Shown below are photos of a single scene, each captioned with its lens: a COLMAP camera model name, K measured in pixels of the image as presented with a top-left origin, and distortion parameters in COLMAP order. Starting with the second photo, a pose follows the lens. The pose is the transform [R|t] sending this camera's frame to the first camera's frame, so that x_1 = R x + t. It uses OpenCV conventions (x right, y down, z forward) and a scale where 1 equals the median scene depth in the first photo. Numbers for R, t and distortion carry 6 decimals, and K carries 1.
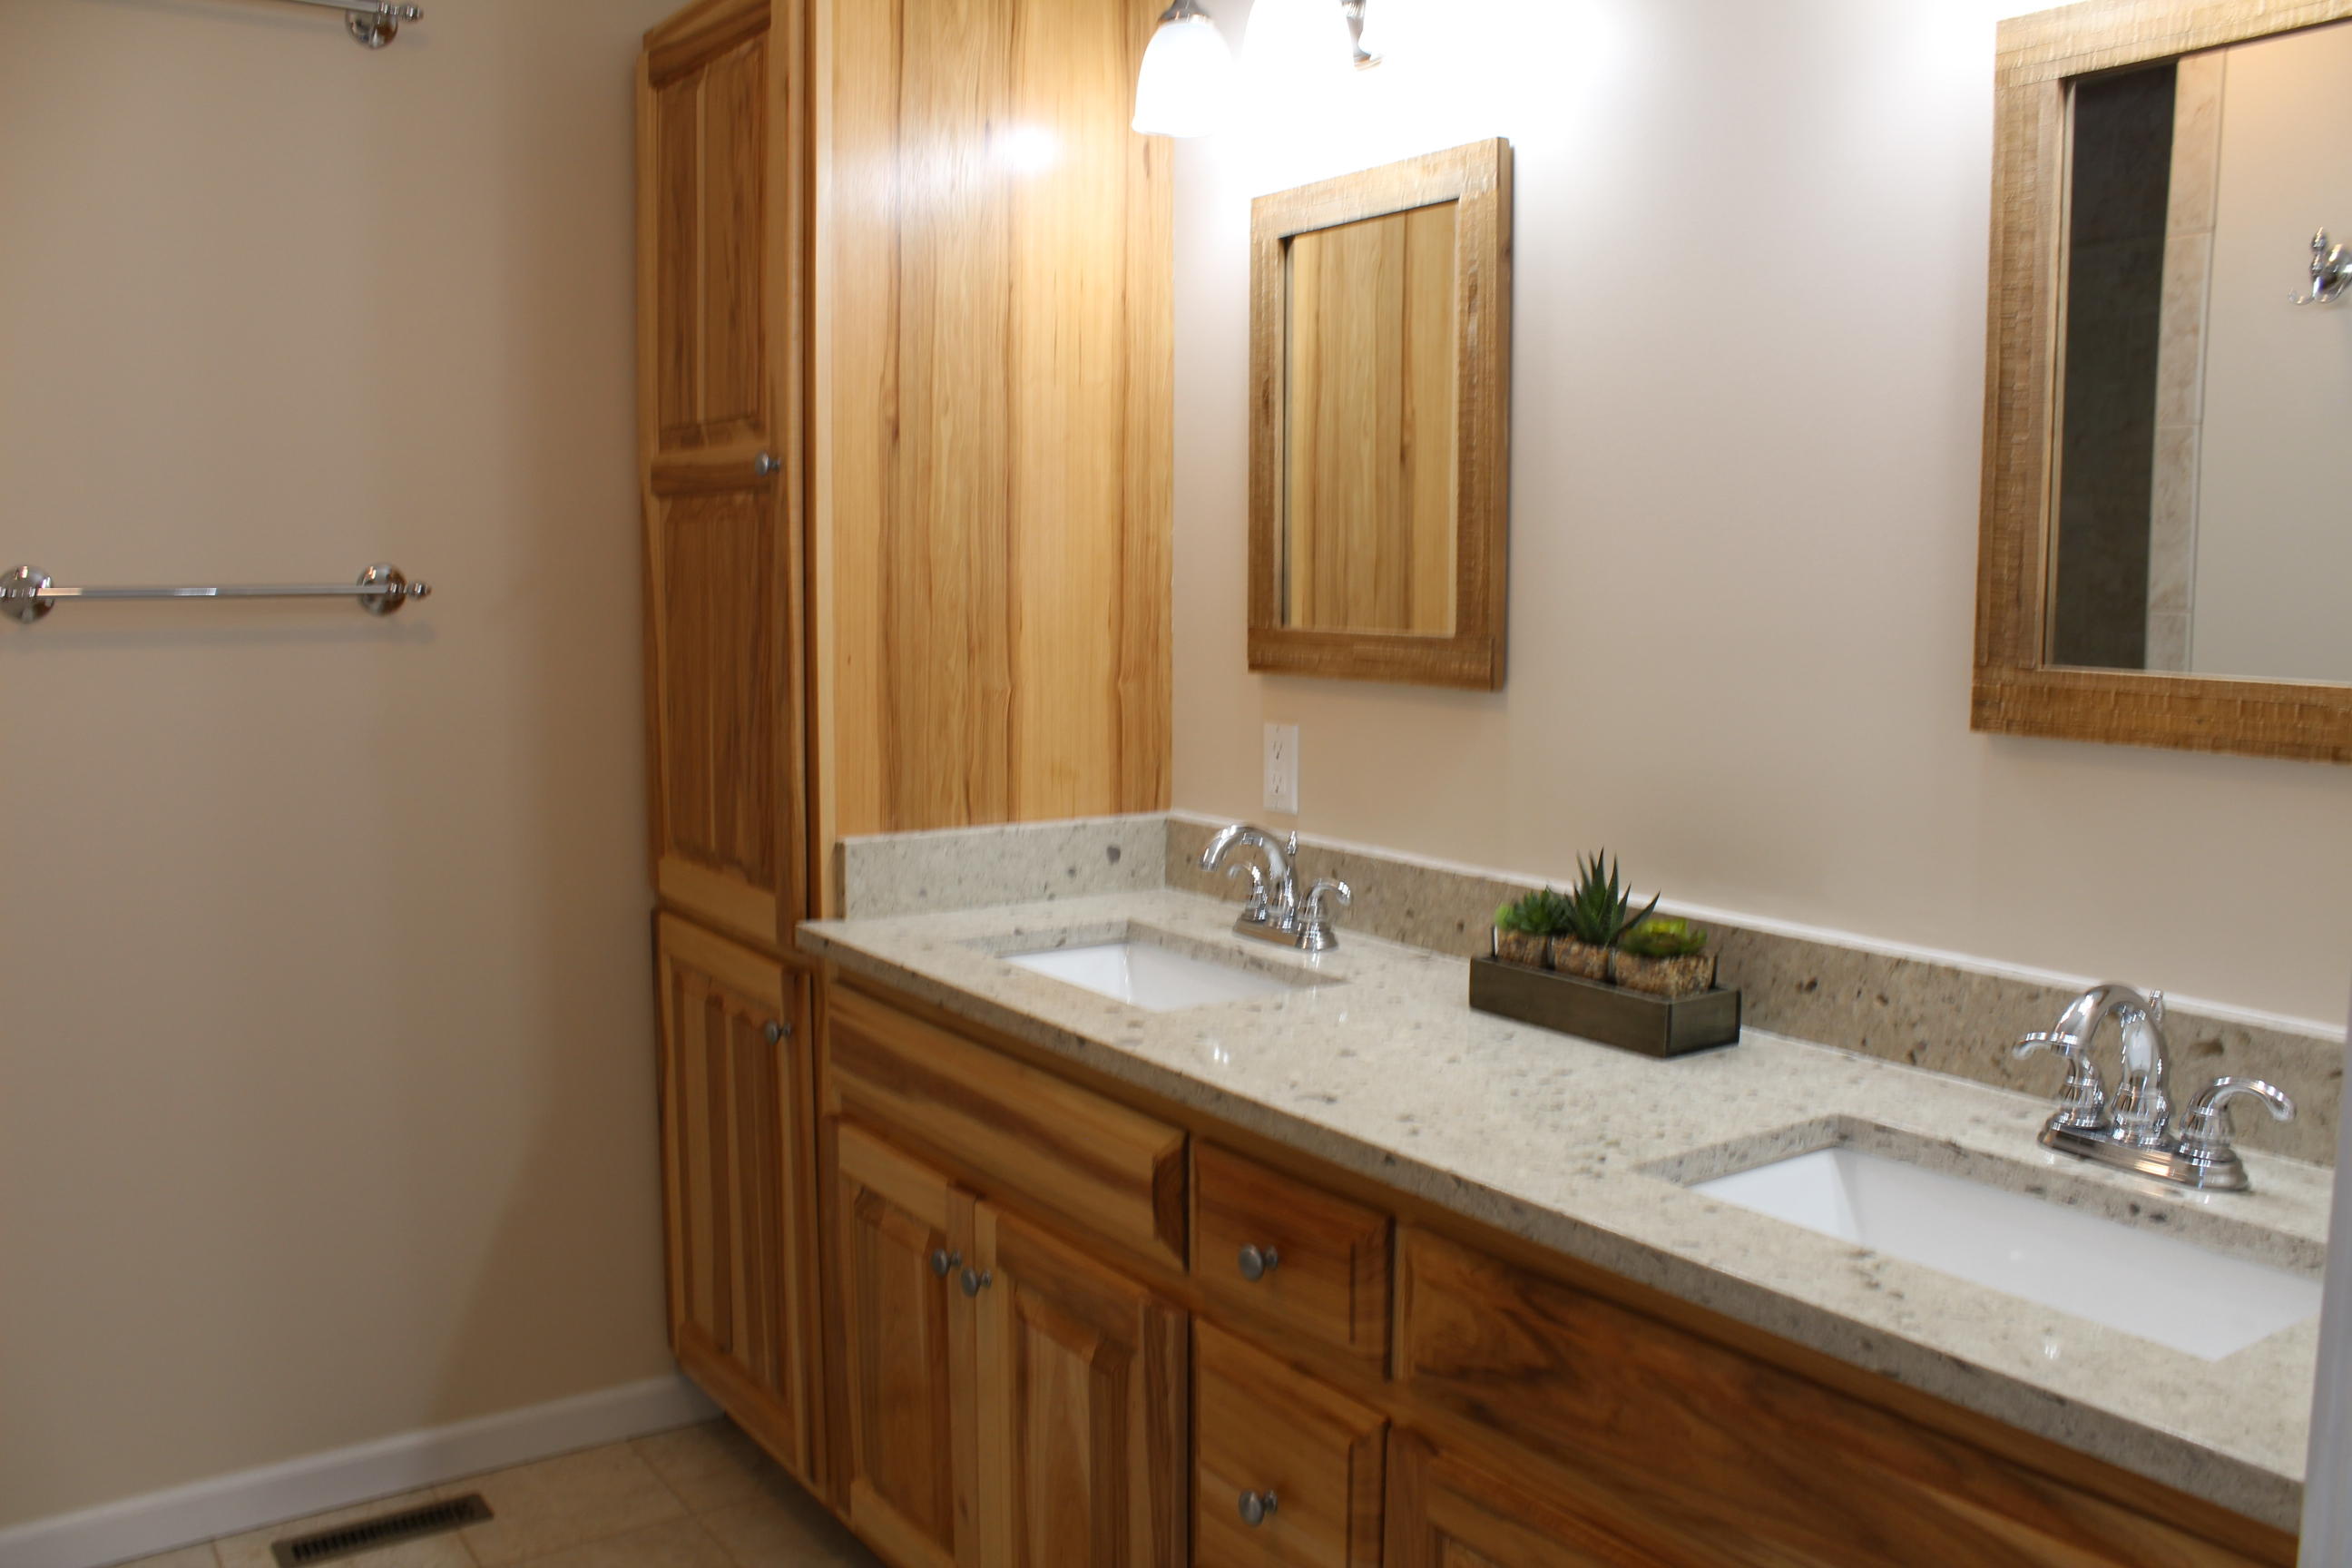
lens RADIAL K [[1955.0, 0, 1179.8], [0, 1955.0, 798.4], [0, 0, 1]] dist [-0.160266, 0.129680]
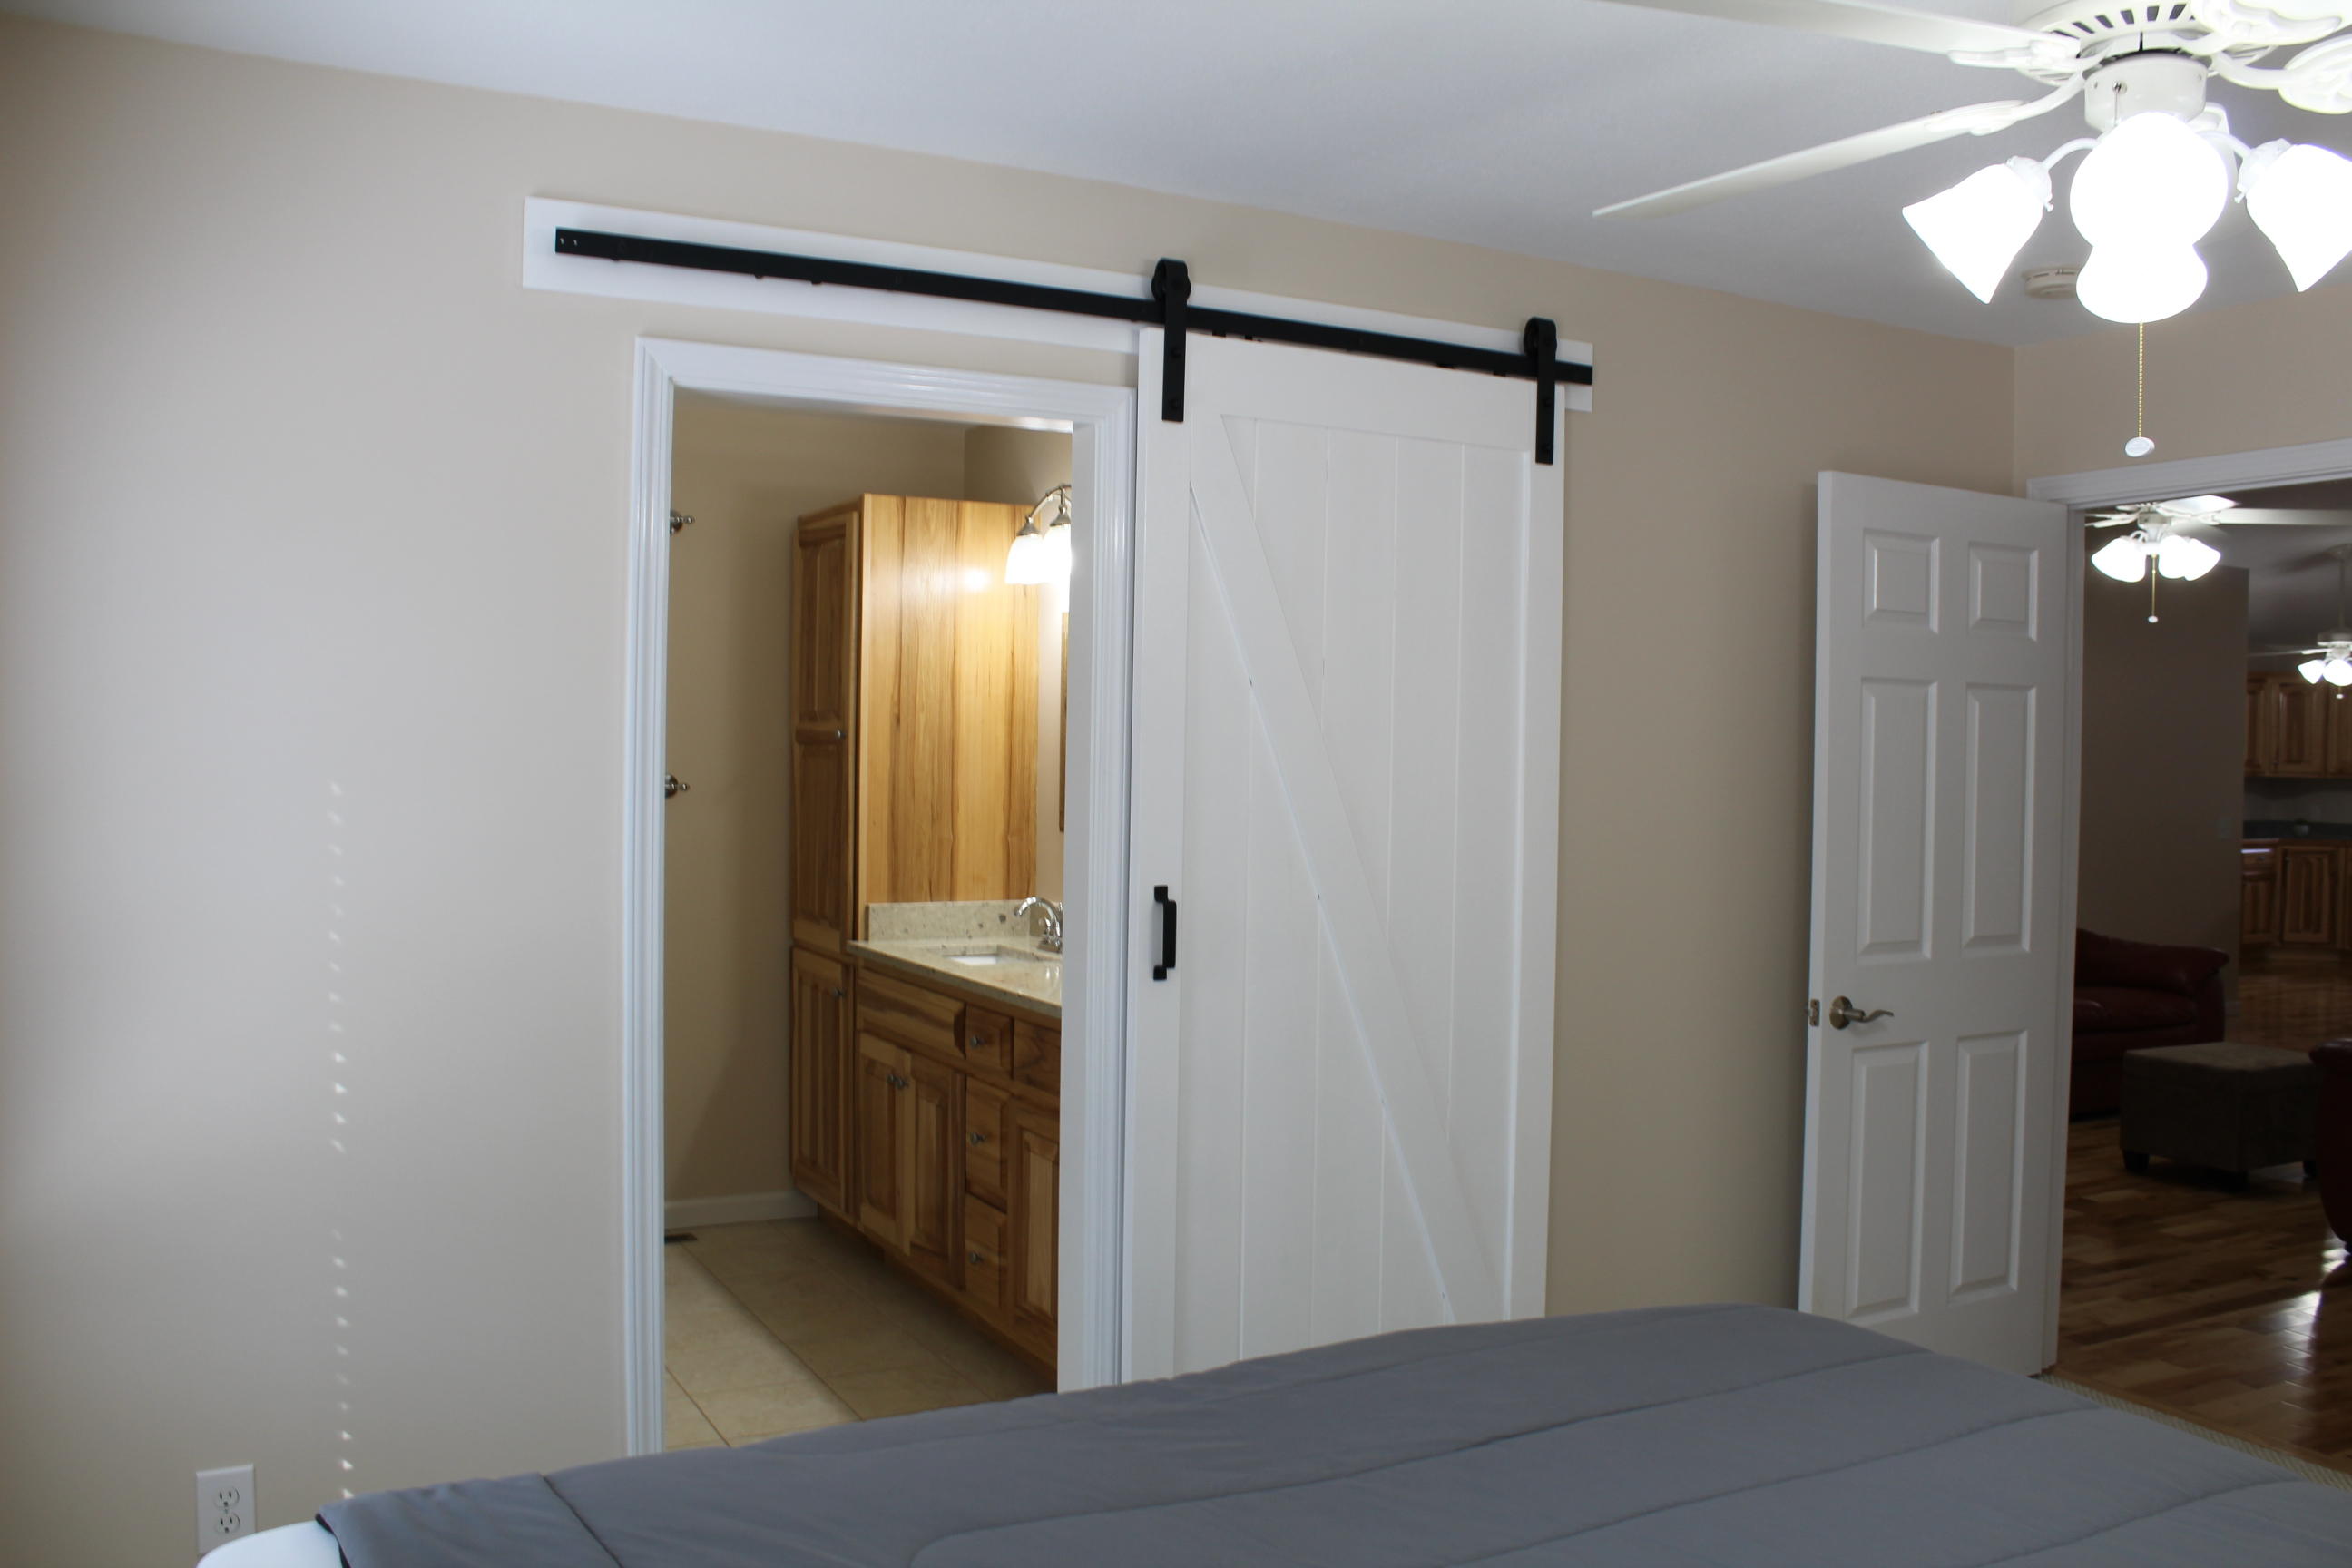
lens RADIAL K [[1955.0, 0, 1139.5], [0, 1955.0, 804.0], [0, 0, 1]] dist [-0.160266, 0.129680]
pose [[0.991142, 0.011825, -0.132283, 0.421178], [-0.023579, 0.995872, -0.087650, 0.094039], [0.130700, 0.089992, 0.987329, -1.149681]]
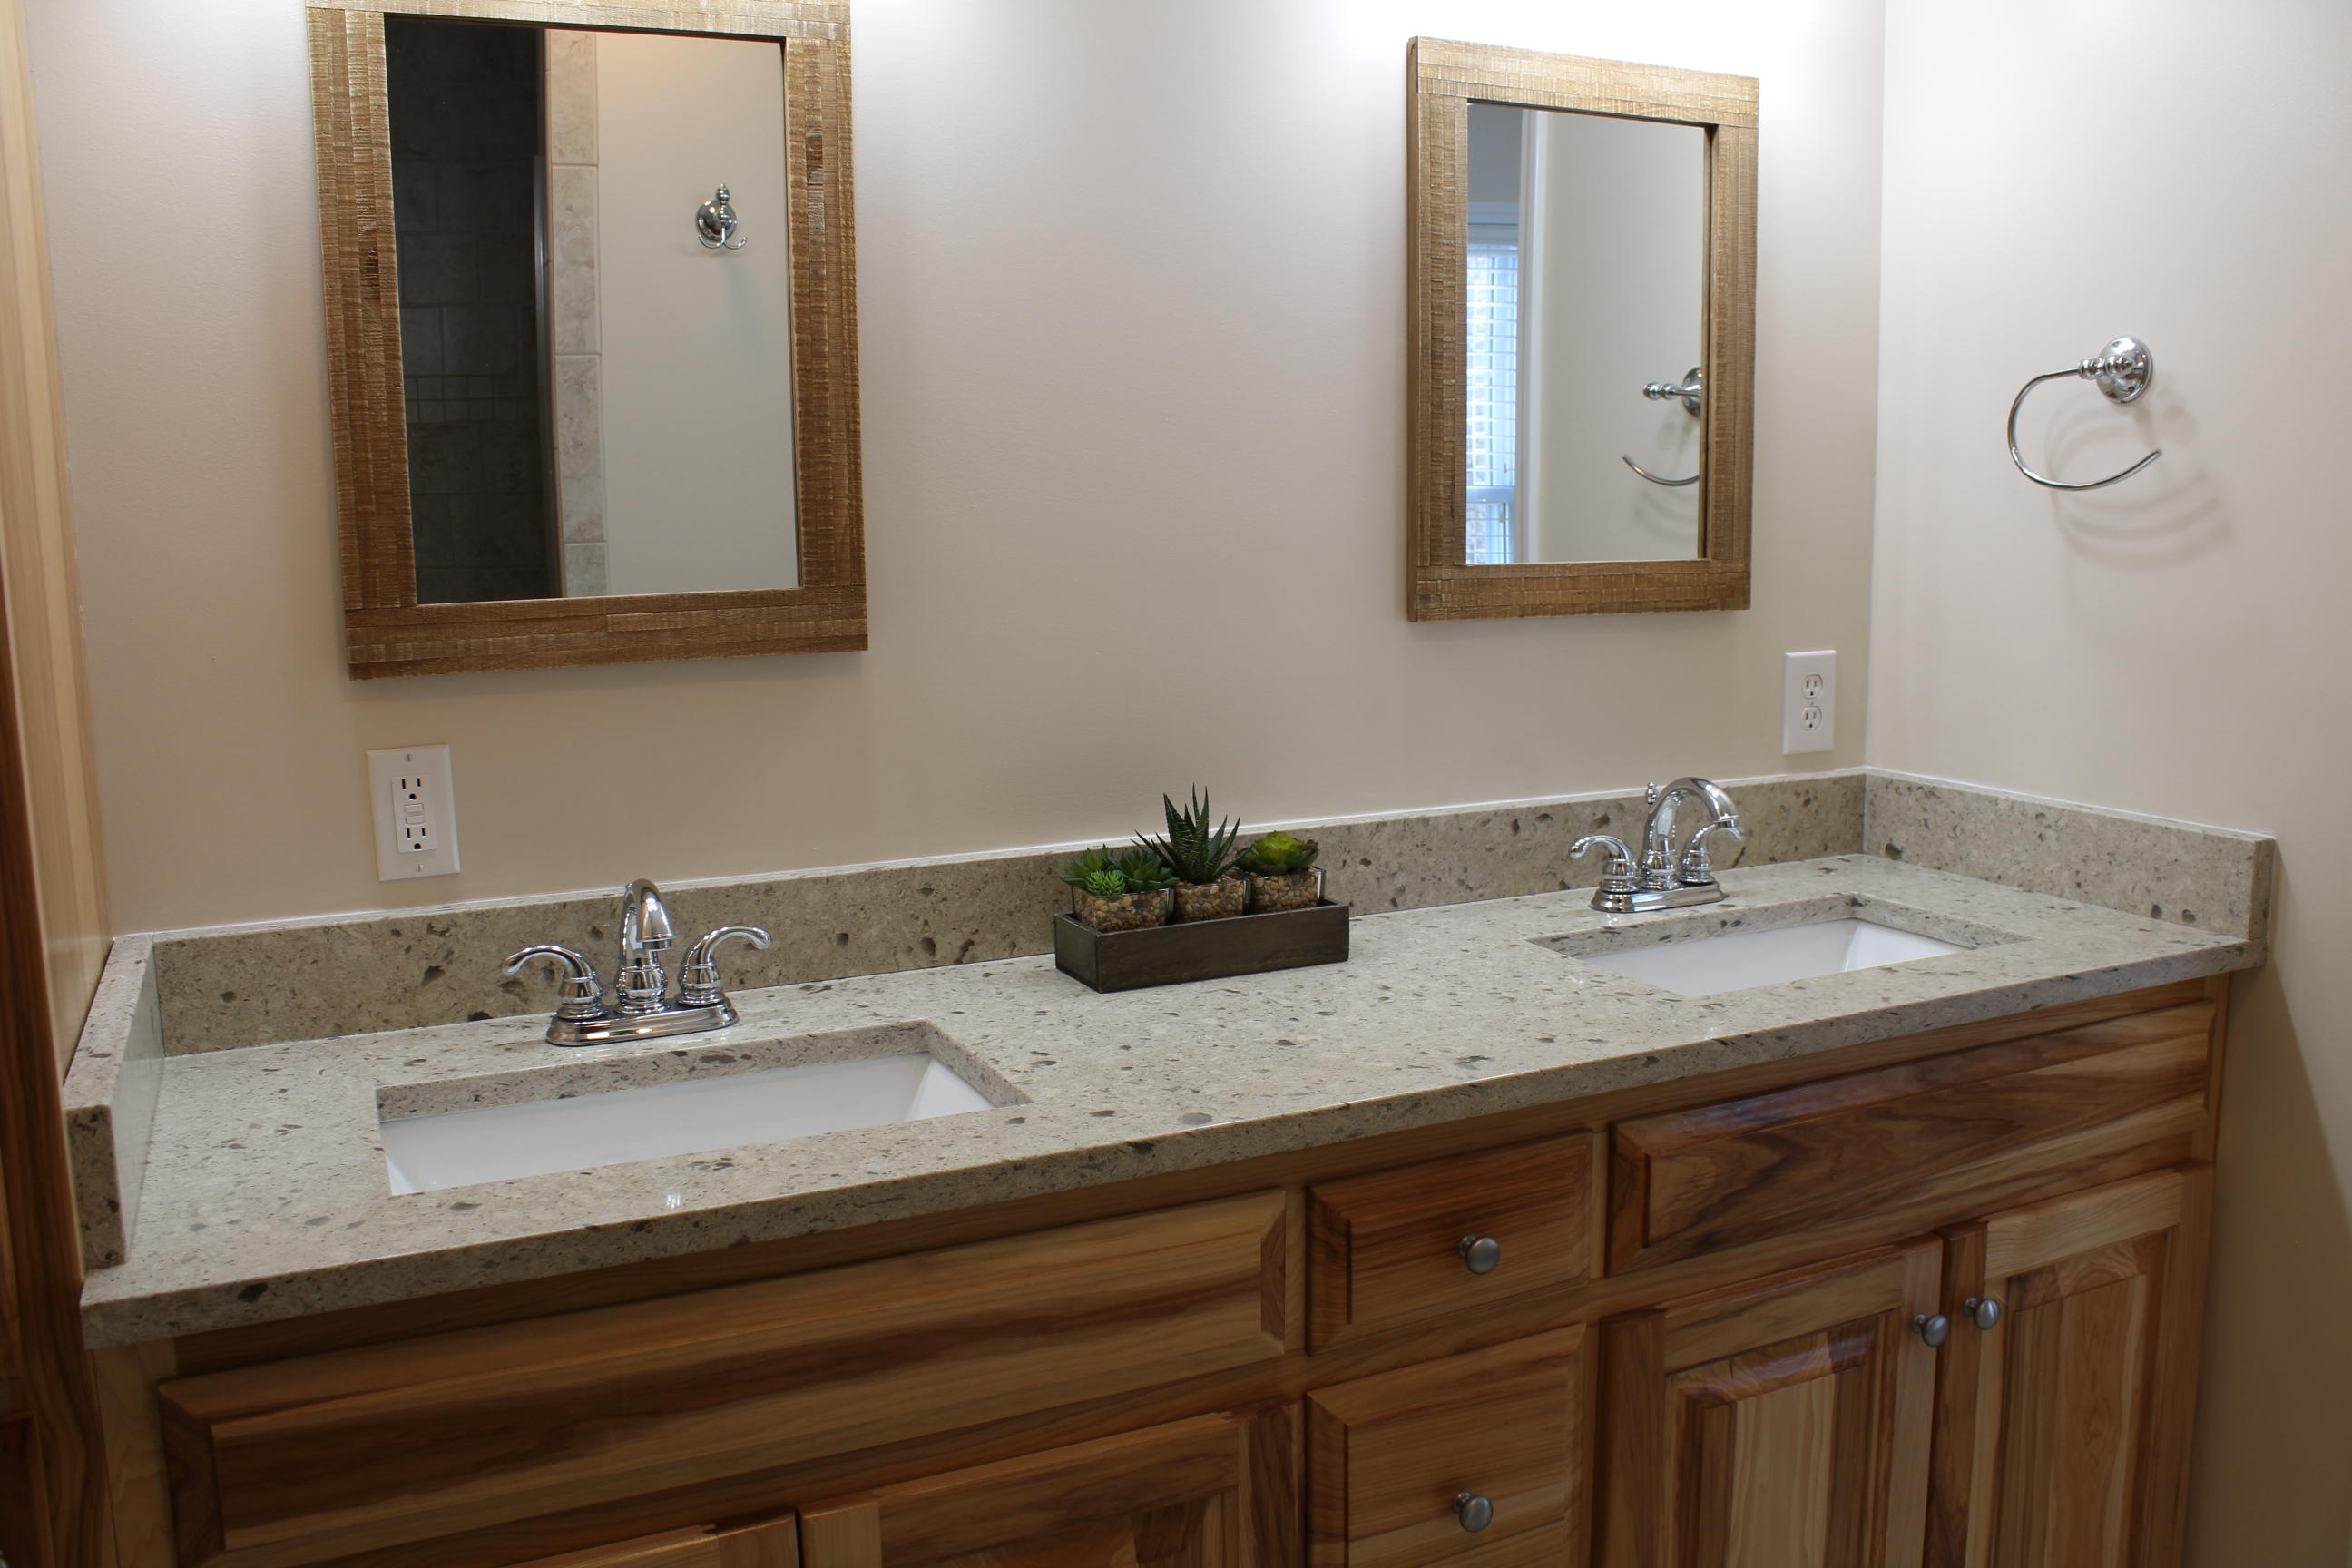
lens RADIAL K [[1955.0, 0, 1161.6], [0, 1955.0, 794.6], [0, 0, 1]] dist [-0.160266, 0.129680]
pose [[0.162129, -0.159915, 0.973725, -0.566253], [0.131738, 0.981455, 0.139250, -0.082398], [-0.977936, 0.105700, 0.180189, 0.644222]]
